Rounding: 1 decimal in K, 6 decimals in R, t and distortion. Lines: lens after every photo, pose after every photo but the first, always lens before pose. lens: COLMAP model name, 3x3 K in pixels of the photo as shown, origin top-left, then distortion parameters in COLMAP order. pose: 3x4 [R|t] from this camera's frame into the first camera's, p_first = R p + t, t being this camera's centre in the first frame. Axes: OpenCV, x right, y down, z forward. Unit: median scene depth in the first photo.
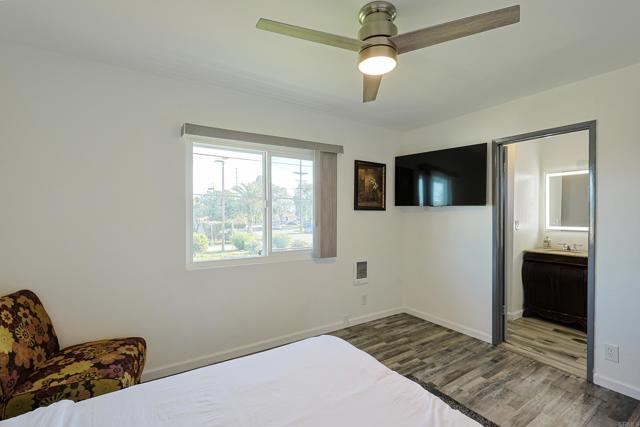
lens RADIAL K [[291.4, 0, 322.9], [0, 291.4, 216.2], [0, 0, 1]] dist [-0.009851, 0.001587]
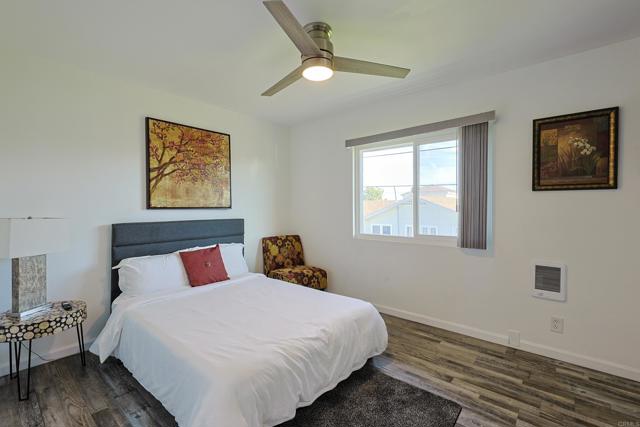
lens RADIAL K [[291.4, 0, 325.9], [0, 291.4, 211.7], [0, 0, 1]] dist [-0.009851, 0.001587]
pose [[0.271423, 0.017946, -0.962293, 0.654797], [-0.001399, 0.999832, 0.018251, 0.016845], [0.962459, -0.003608, 0.271402, 0.323509]]
